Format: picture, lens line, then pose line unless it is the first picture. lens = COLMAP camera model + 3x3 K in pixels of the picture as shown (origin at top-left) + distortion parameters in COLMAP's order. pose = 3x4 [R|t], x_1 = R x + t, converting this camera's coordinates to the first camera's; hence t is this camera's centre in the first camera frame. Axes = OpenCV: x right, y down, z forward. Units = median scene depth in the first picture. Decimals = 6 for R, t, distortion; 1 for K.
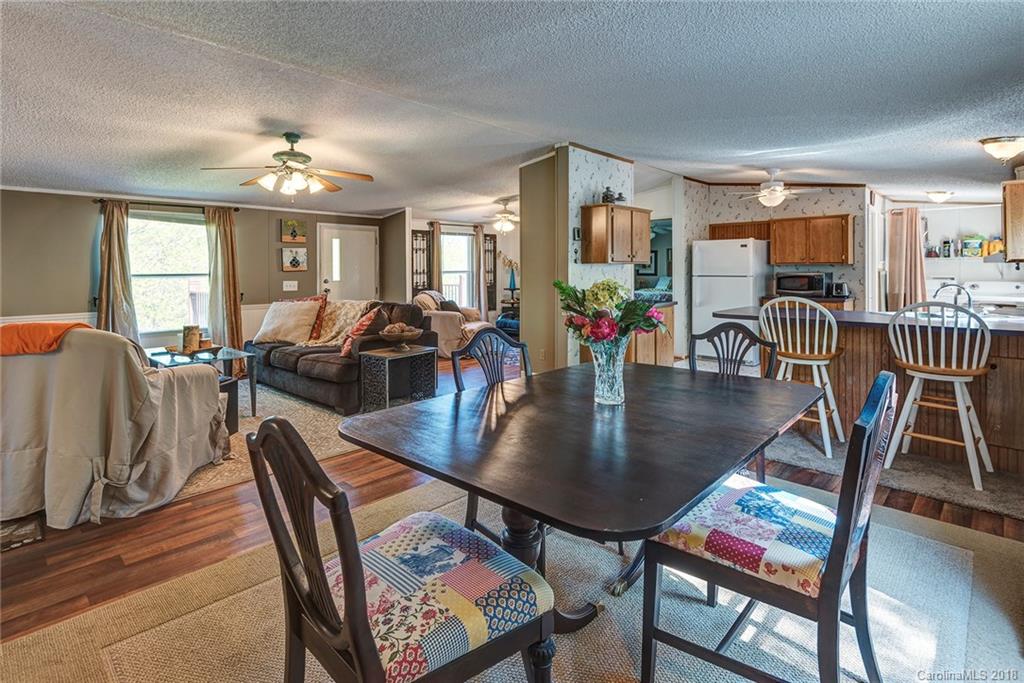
lens RADIAL K [[481.0, 0, 537.8], [0, 481.0, 264.6], [0, 0, 1]] dist [0.011481, -0.005946]
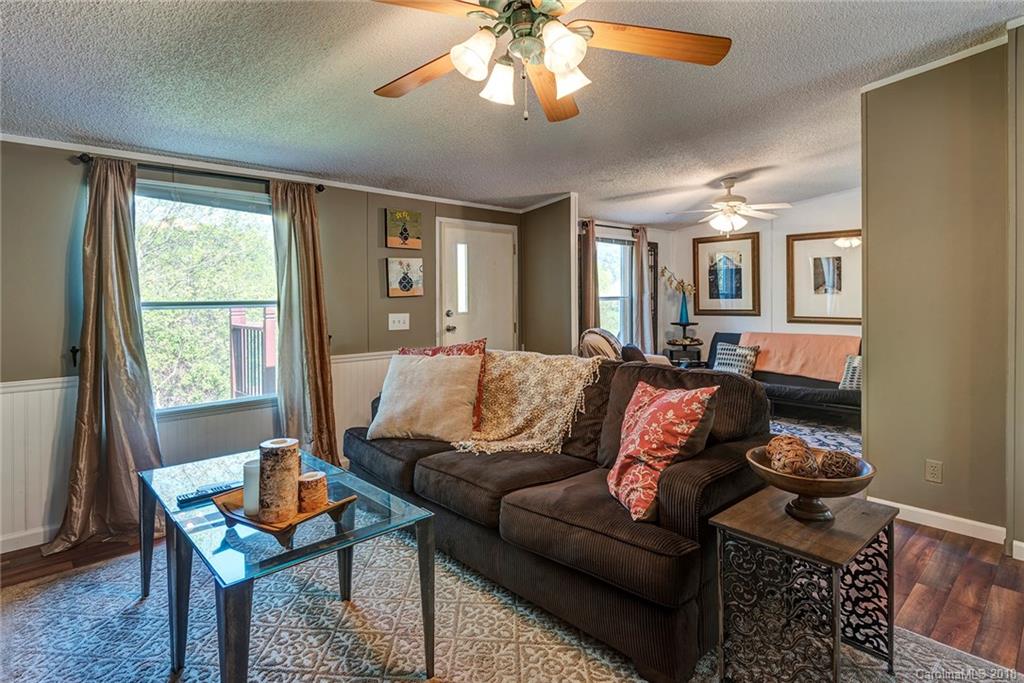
lens RADIAL K [[522.5, 0, 530.9], [0, 522.5, 298.1], [0, 0, 1]] dist [0.019536, -0.000123]
pose [[0.996189, 0.004615, -0.087101, -0.325460], [-0.003089, 0.999839, 0.017654, 0.003689], [0.087169, -0.017317, 0.996043, 0.408800]]
